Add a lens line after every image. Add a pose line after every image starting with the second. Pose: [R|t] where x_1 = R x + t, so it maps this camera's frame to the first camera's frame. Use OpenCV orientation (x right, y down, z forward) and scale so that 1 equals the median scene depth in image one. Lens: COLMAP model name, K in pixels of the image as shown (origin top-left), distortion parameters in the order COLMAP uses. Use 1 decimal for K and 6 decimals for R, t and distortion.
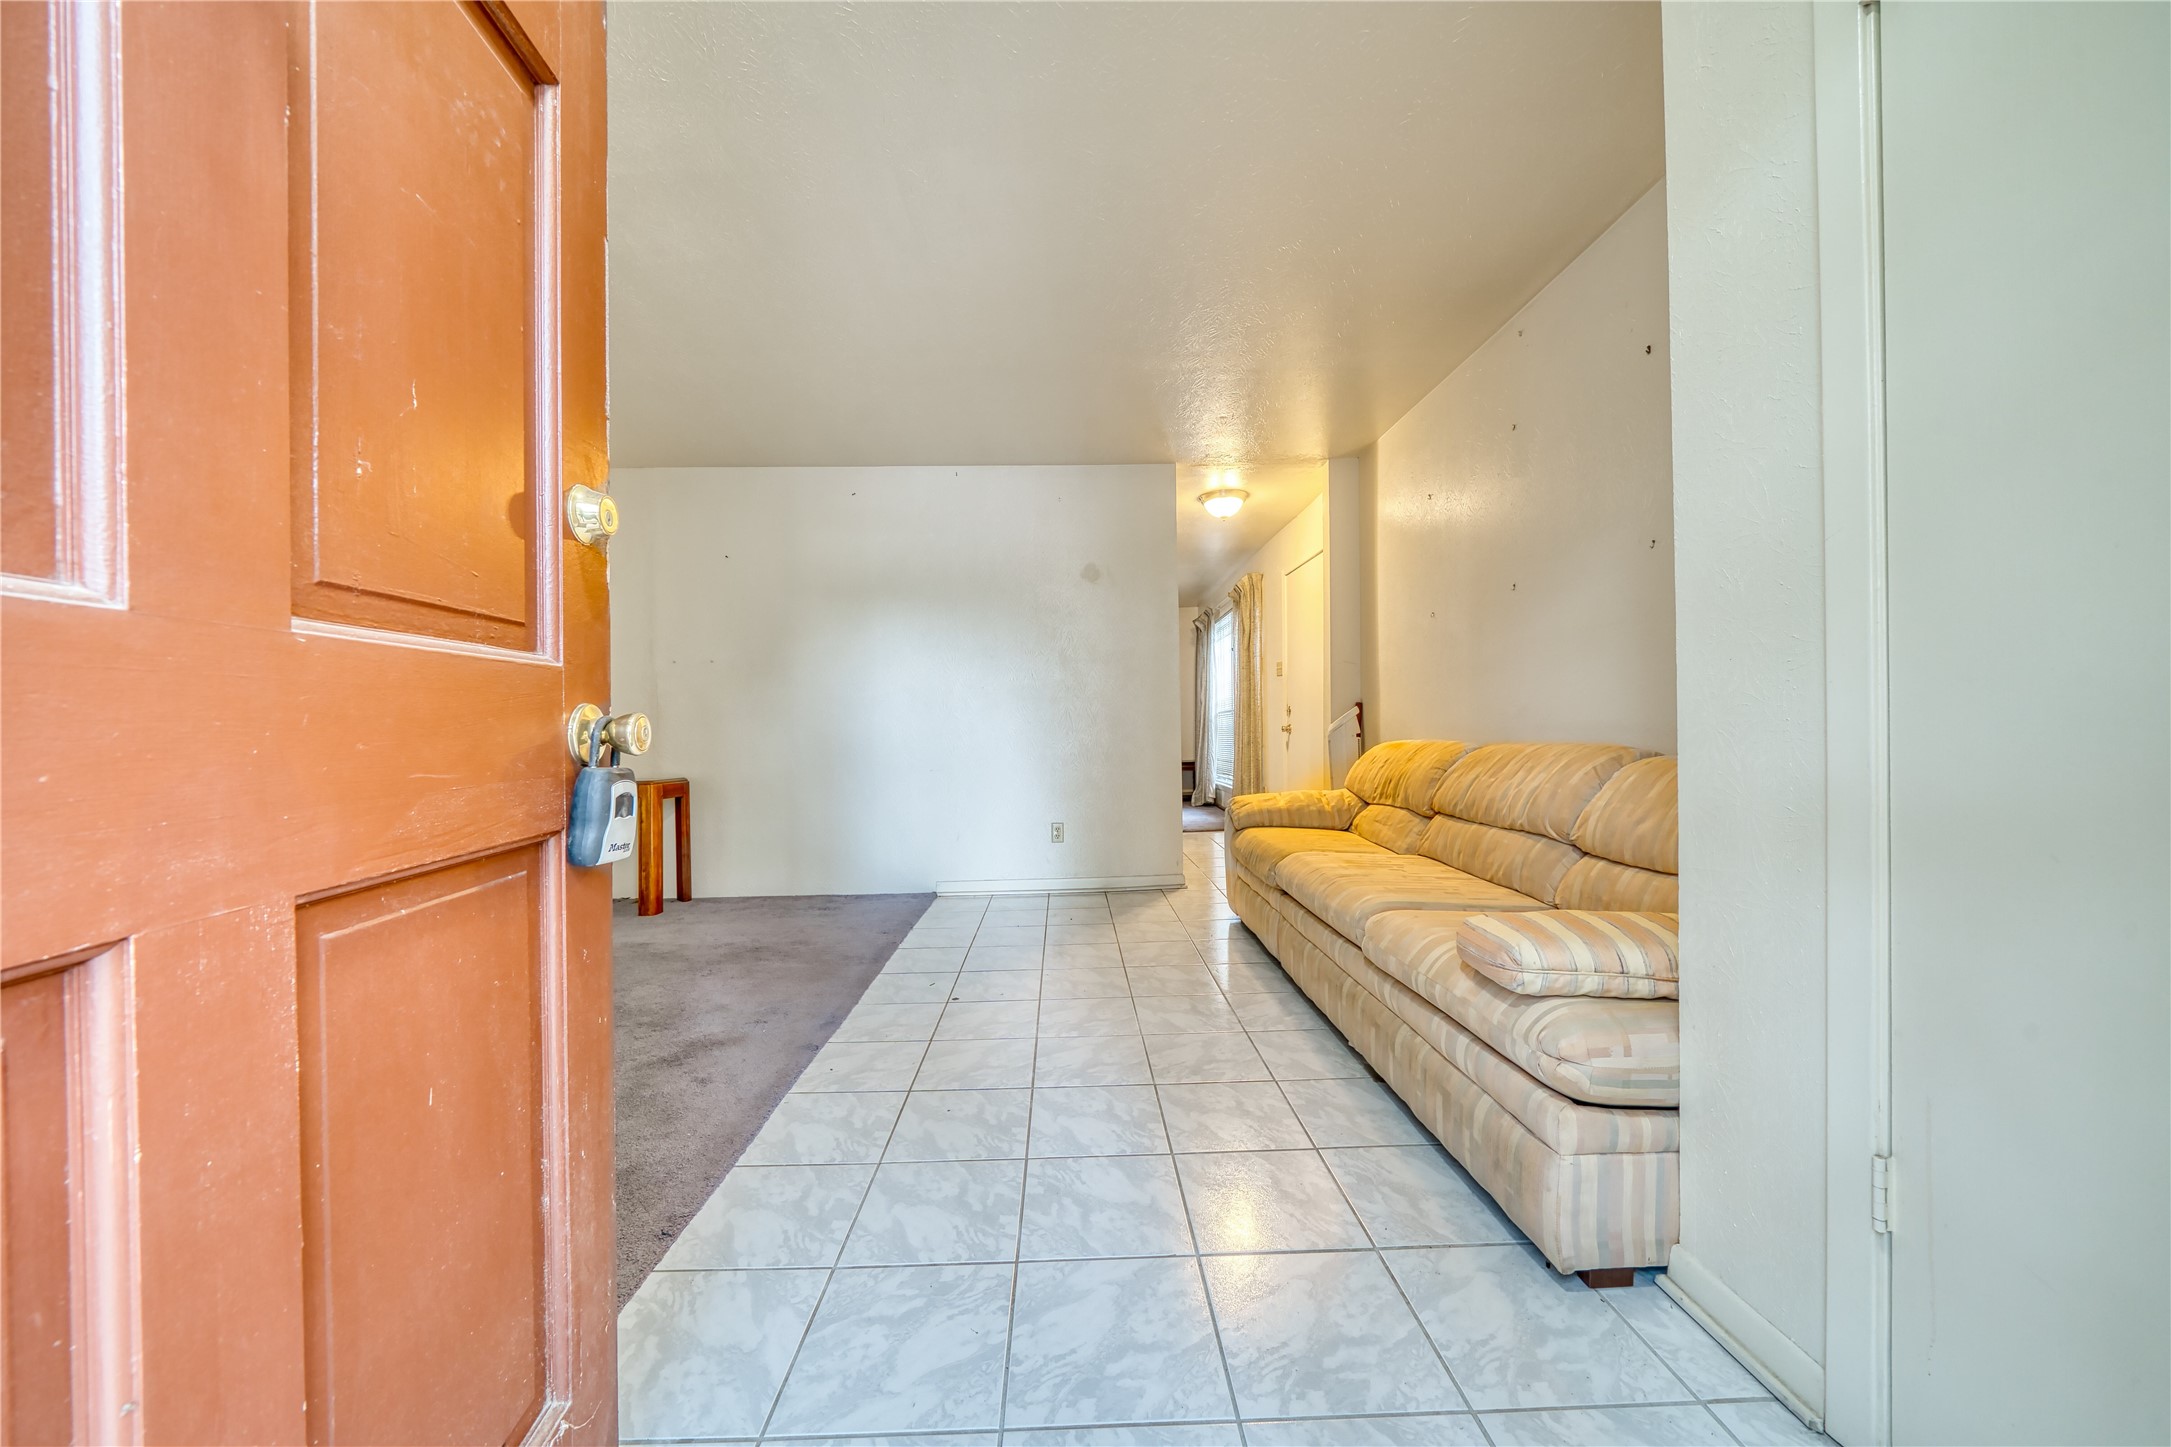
lens RADIAL K [[750.3, 0, 1084.2], [0, 750.3, 724.8], [0, 0, 1]] dist [-0.005955, -0.000092]
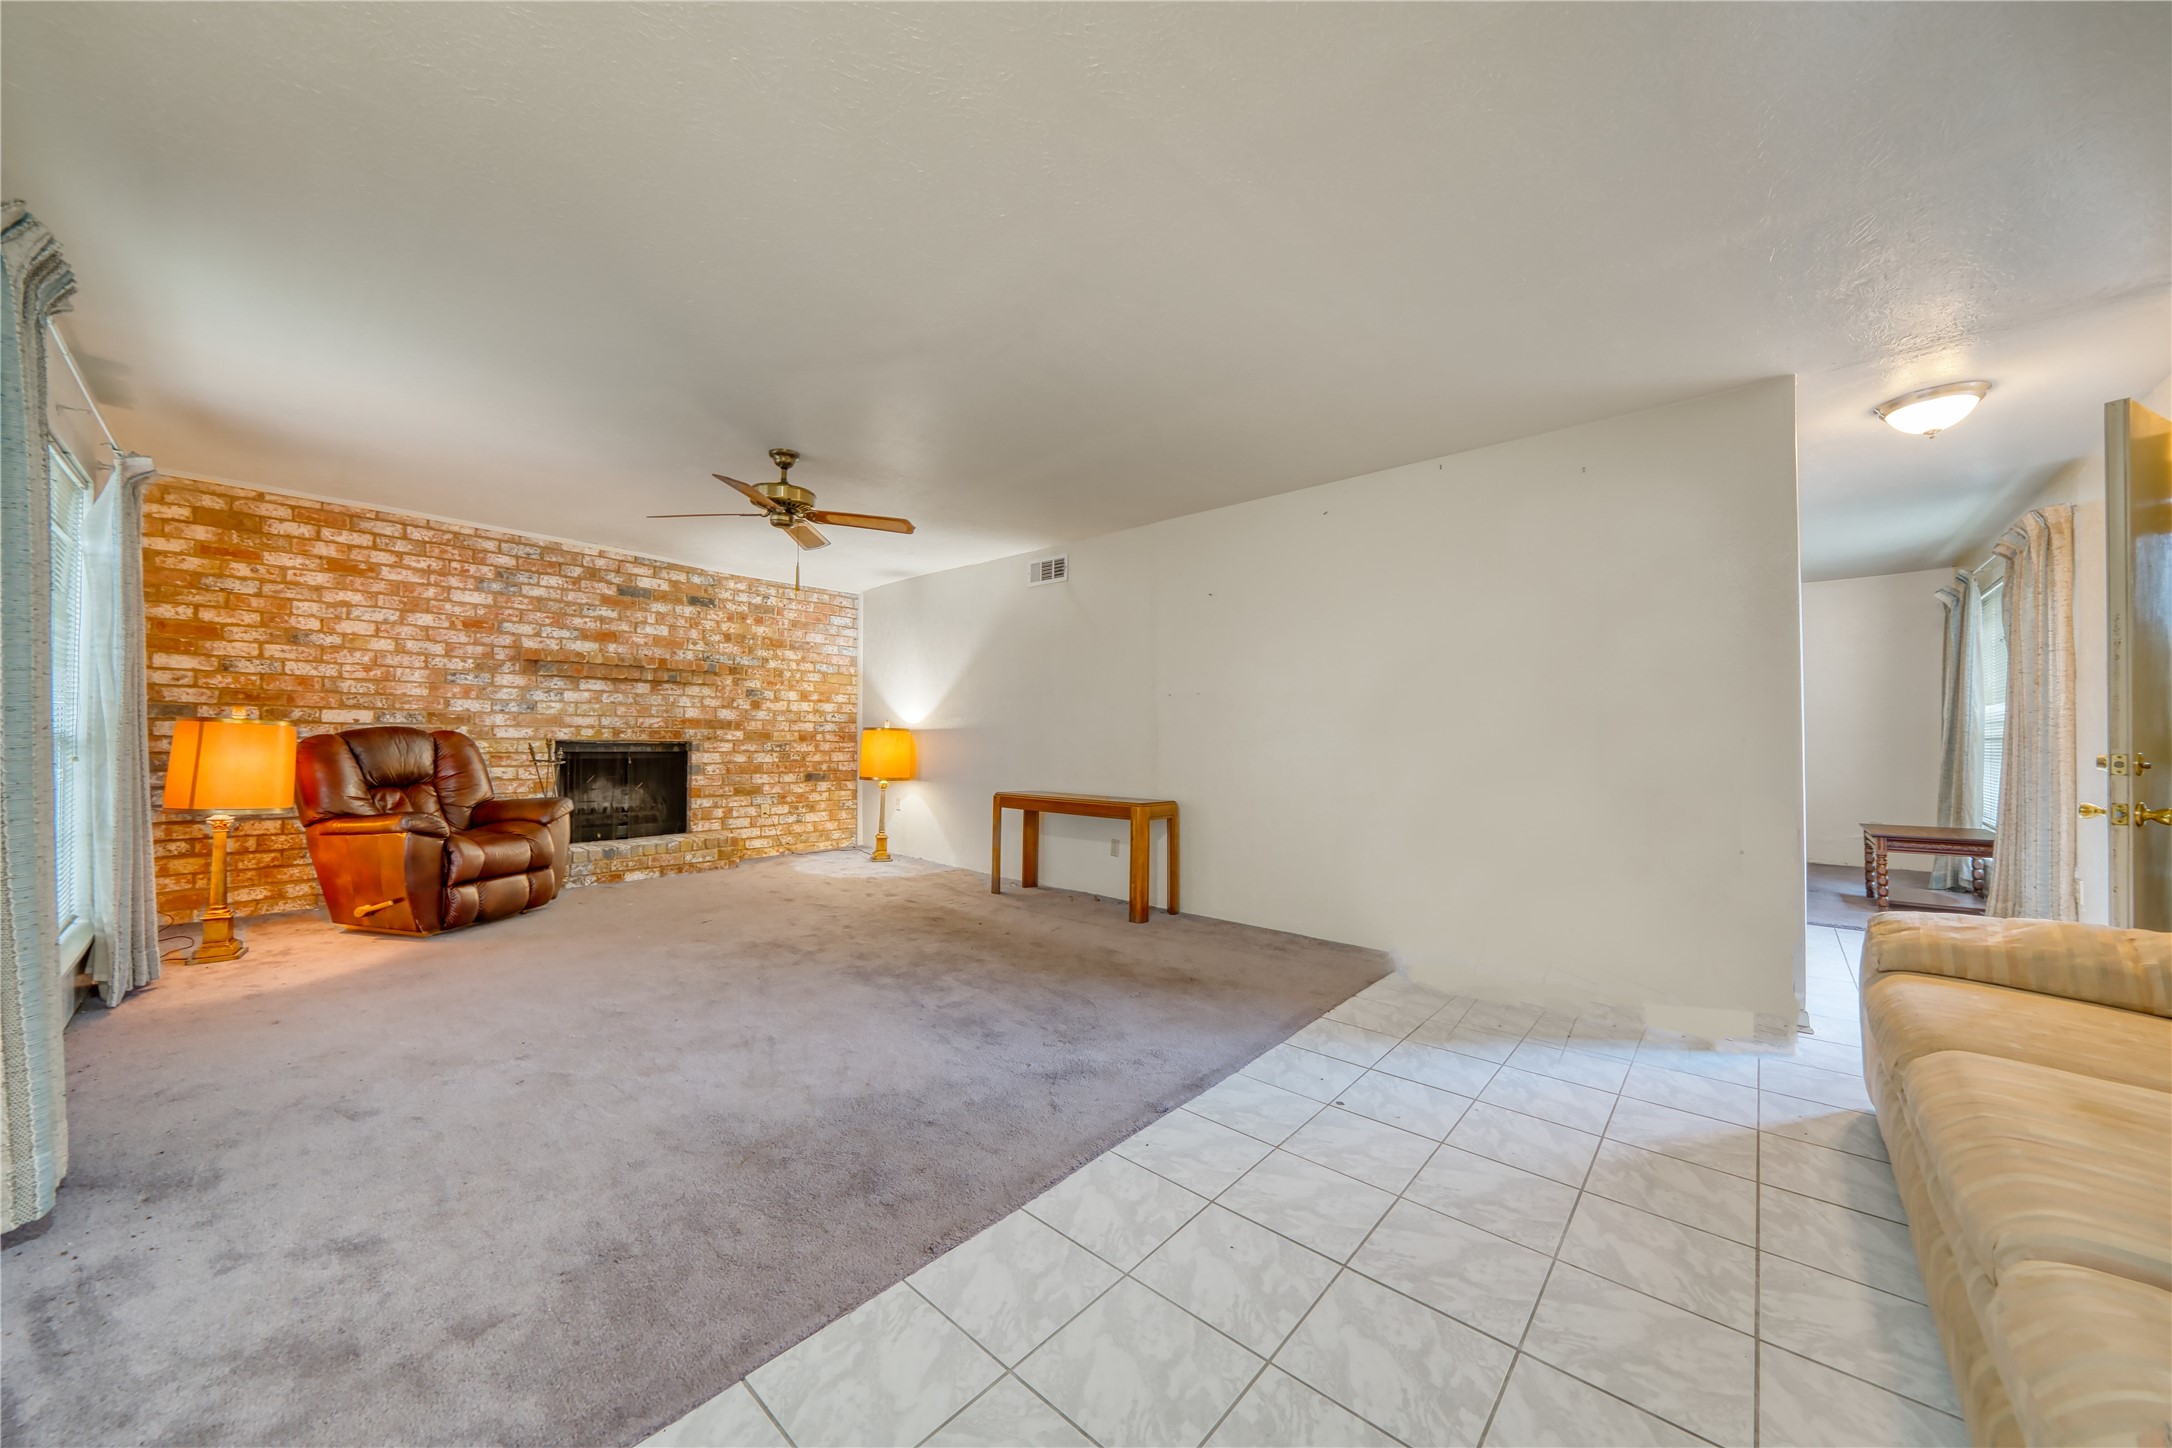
lens RADIAL K [[754.8, 0, 1082.7], [0, 754.8, 723.5], [0, 0, 1]] dist [-0.006930, 0.000000]
pose [[0.722377, 0.007154, -0.691463, 0.197406], [-0.011480, 0.999933, -0.001648, -0.059462], [0.691404, 0.009129, 0.722410, 0.166201]]
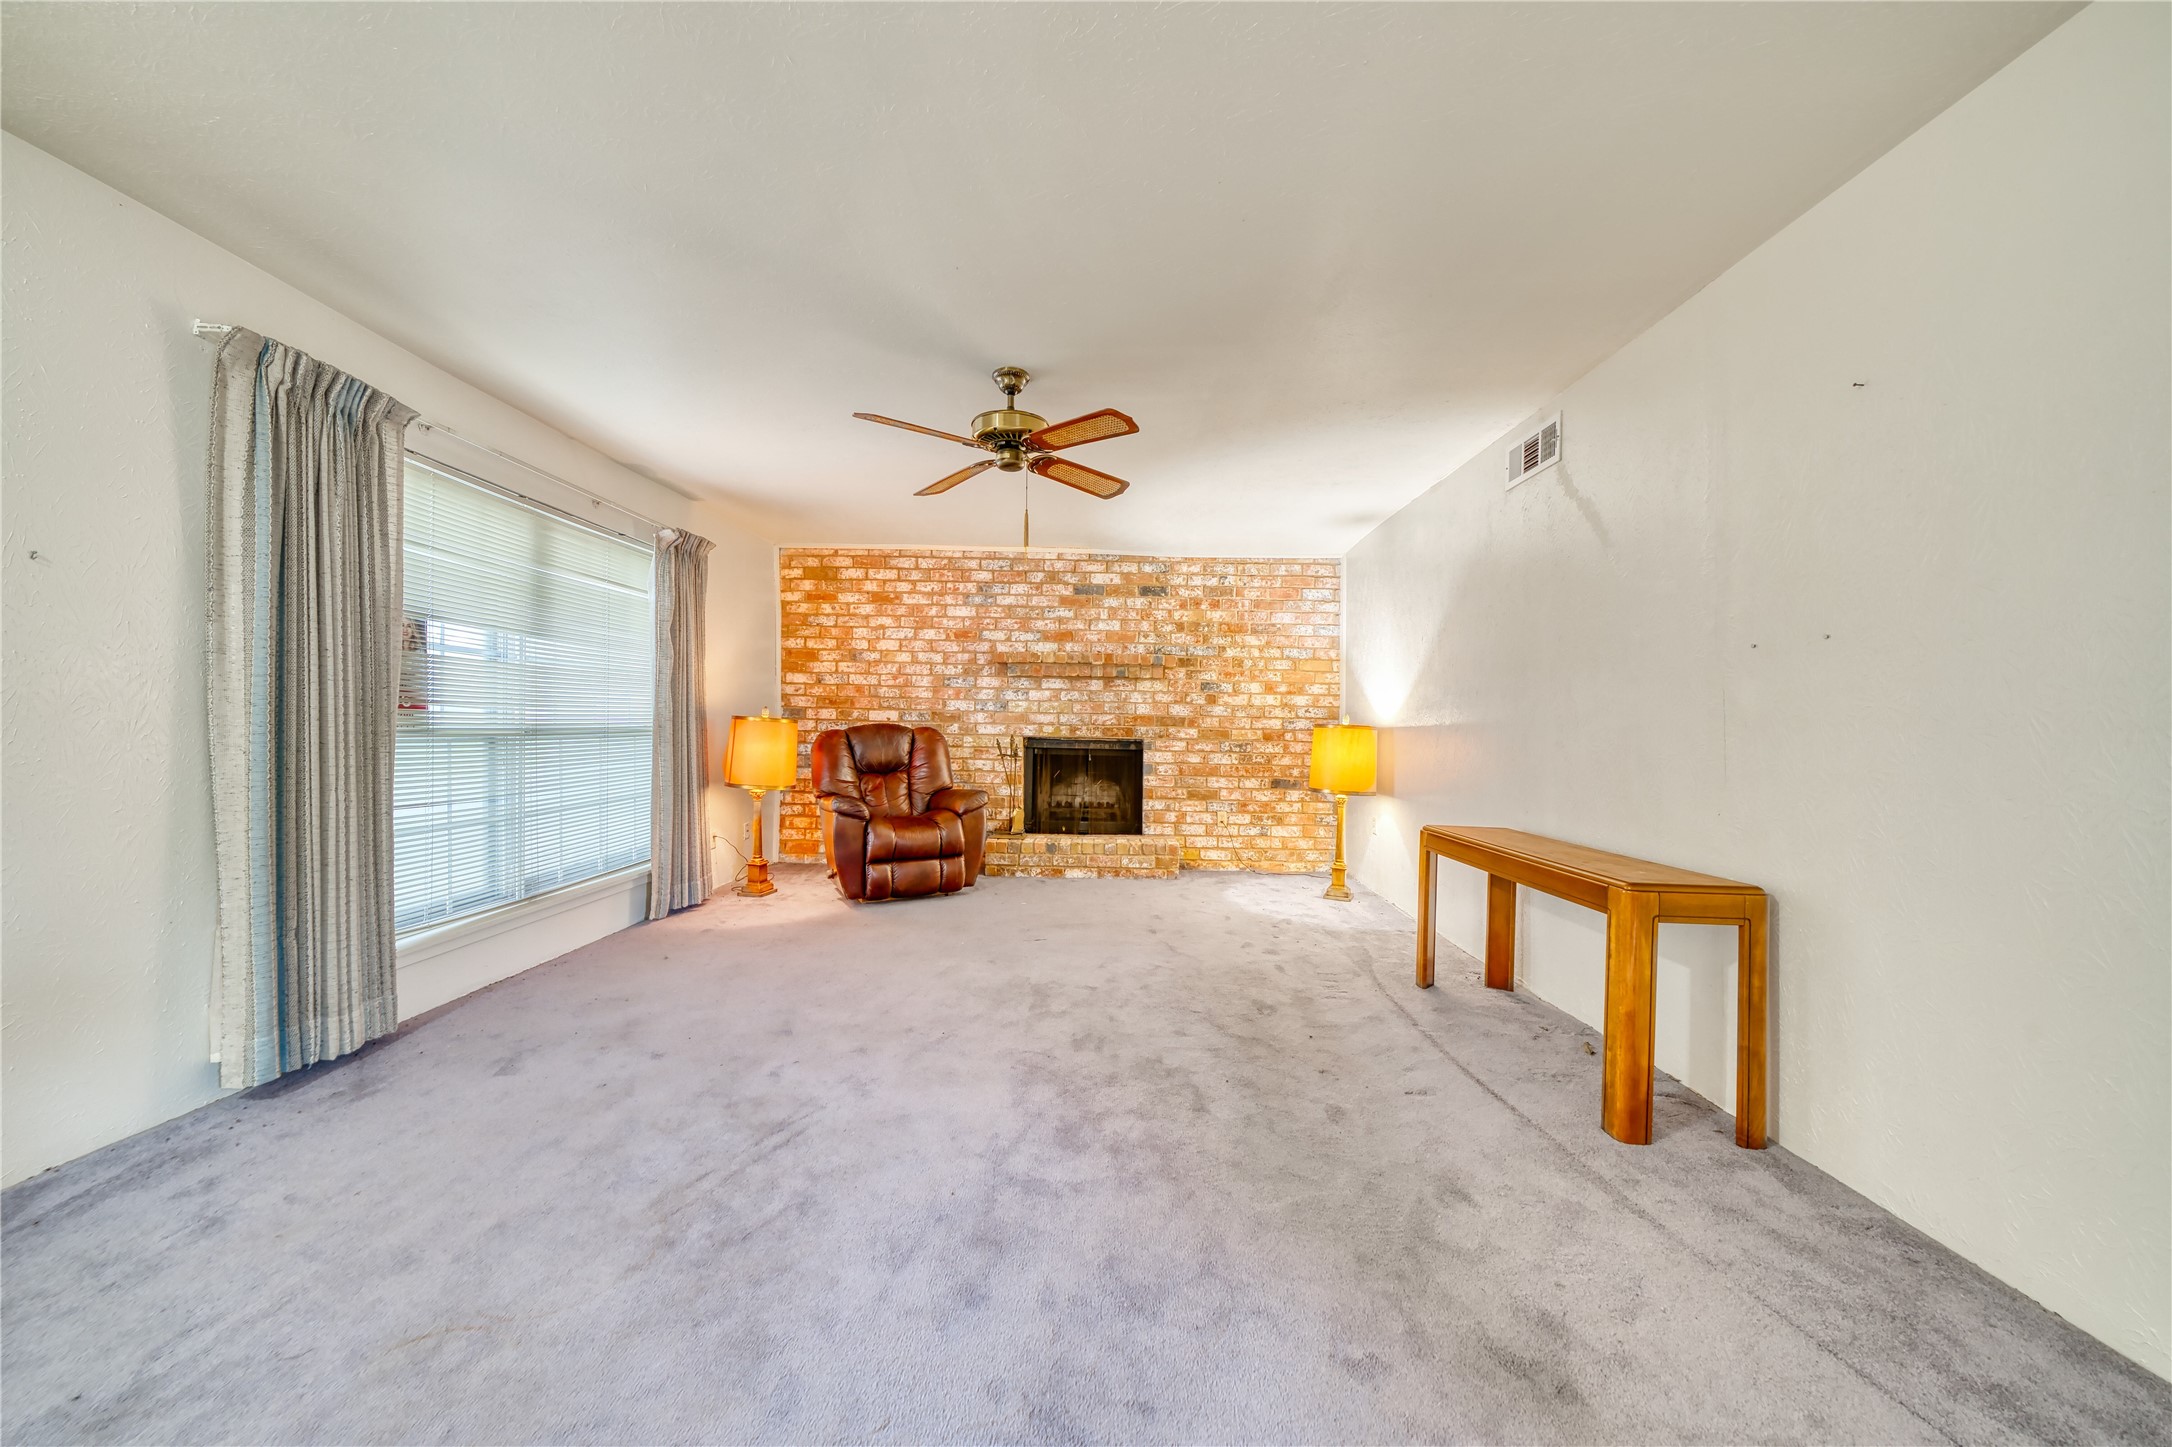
lens RADIAL K [[750.7, 0, 1084.7], [0, 750.7, 724.8], [0, 0, 1]] dist [-0.005955, -0.000092]
pose [[-0.052215, 0.006436, -0.998615, -0.055271], [-0.005473, 0.999962, 0.006731, -0.051173], [0.998621, 0.005817, -0.052178, 0.902940]]
